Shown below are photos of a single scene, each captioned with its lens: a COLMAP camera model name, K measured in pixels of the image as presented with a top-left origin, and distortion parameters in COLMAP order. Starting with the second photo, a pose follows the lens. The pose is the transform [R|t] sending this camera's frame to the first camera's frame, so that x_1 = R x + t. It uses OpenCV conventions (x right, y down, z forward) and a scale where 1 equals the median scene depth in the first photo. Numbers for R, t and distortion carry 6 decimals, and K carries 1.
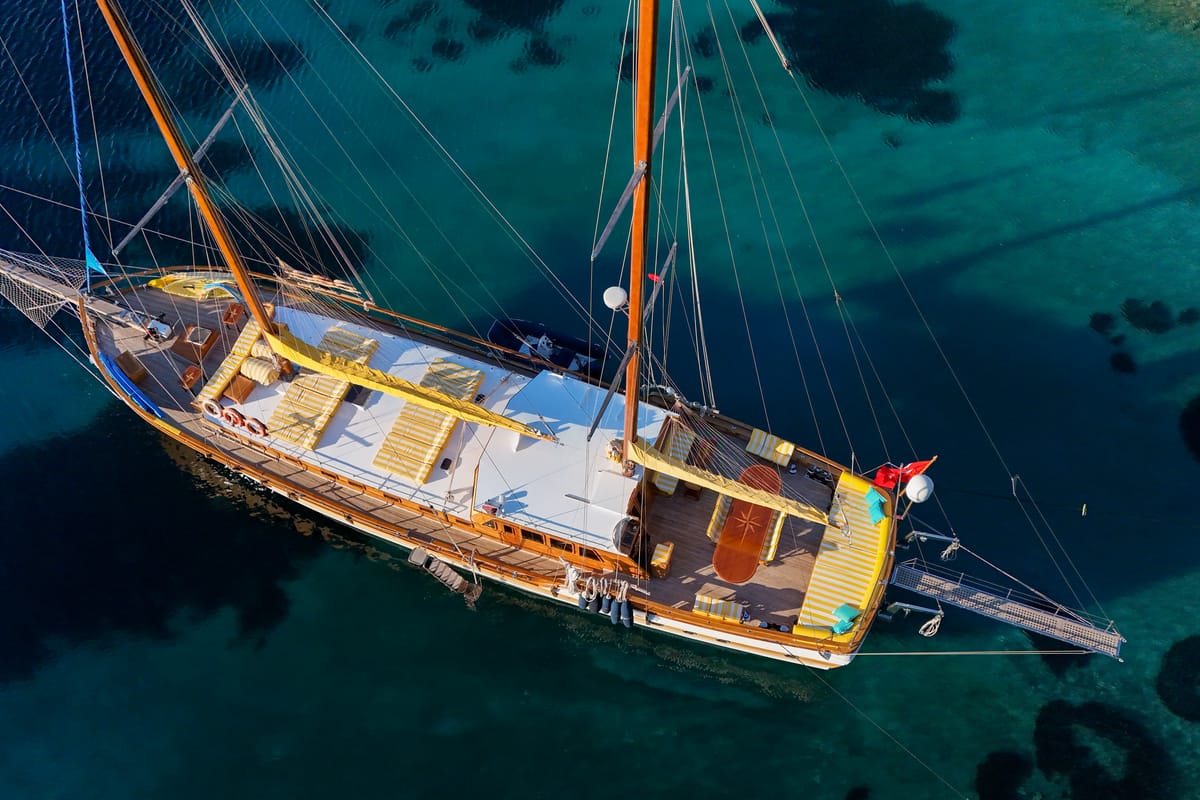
lens RADIAL K [[1011.2, 0, 627.4], [0, 1011.2, 394.4], [0, 0, 1]] dist [0.065103, -0.069911]
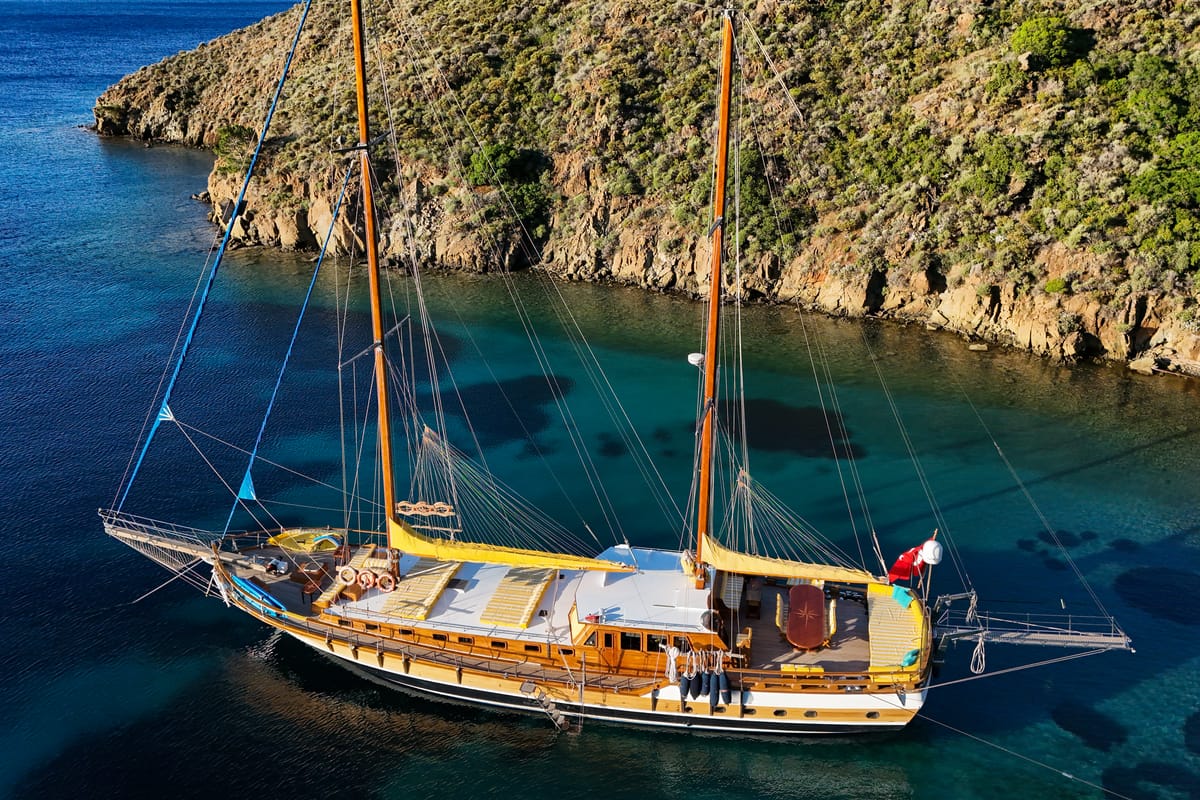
lens RADIAL K [[1011.2, 0, 624.2], [0, 1011.2, 386.8], [0, 0, 1]] dist [0.065103, -0.069911]
pose [[0.987426, -0.075016, 0.139149, -0.230782], [0.143183, 0.797457, -0.586140, 0.562887], [-0.066996, 0.598694, 0.798171, -0.097272]]
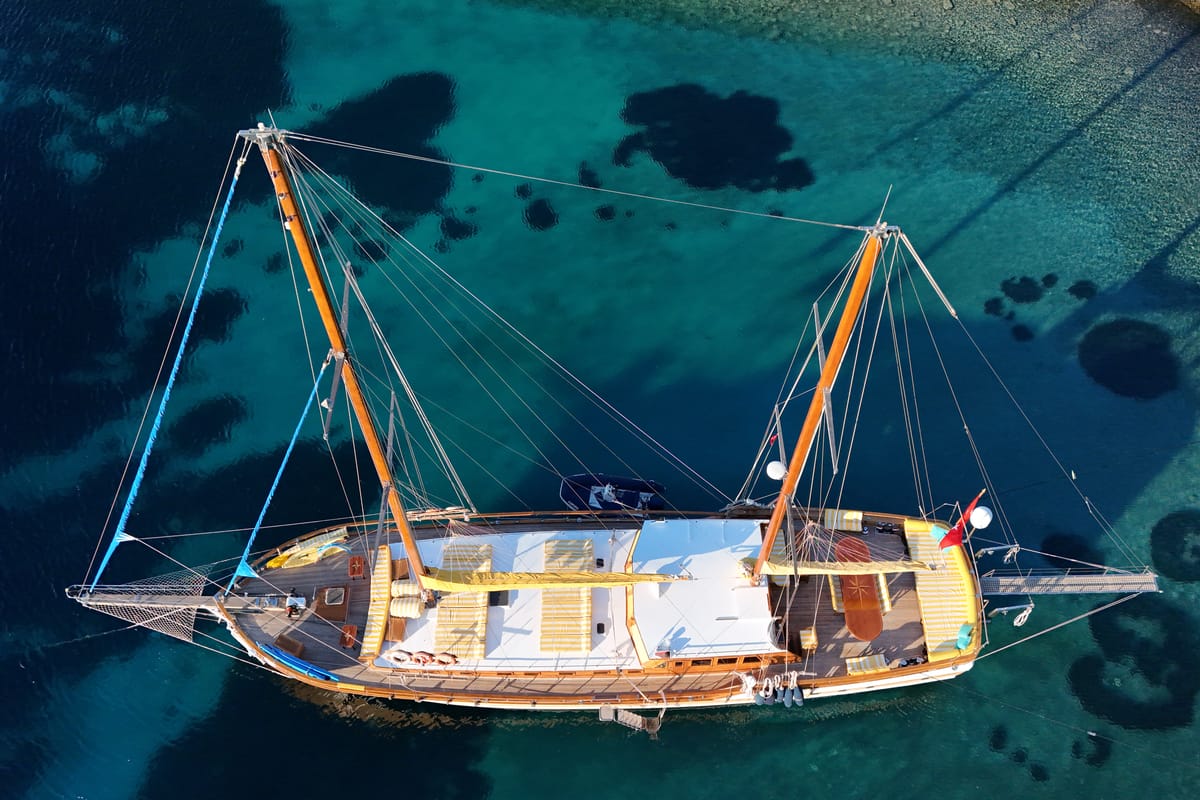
lens RADIAL K [[1011.2, 0, 604.3], [0, 1011.2, 392.8], [0, 0, 1]] dist [0.065103, -0.069911]
pose [[0.929478, -0.317017, 0.188600, -0.310307], [0.319658, 0.947379, 0.017075, -0.206497], [-0.184089, 0.044417, 0.981906, -0.154498]]
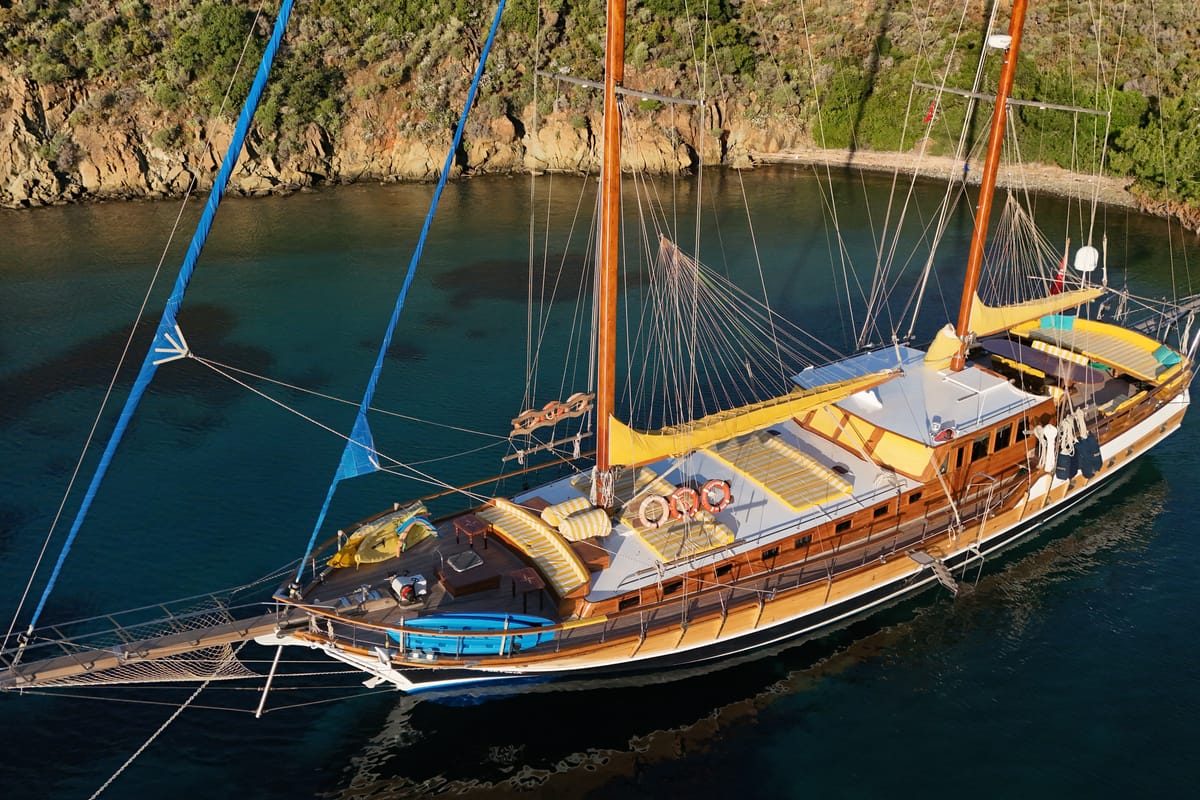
lens RADIAL K [[1011.2, 0, 596.5], [0, 1011.2, 394.8], [0, 0, 1]] dist [0.065103, -0.069911]
pose [[0.602271, -0.346752, 0.719049, -0.866039], [0.684039, 0.688511, -0.240922, 0.090889], [-0.411533, 0.636958, 0.651862, 0.514144]]
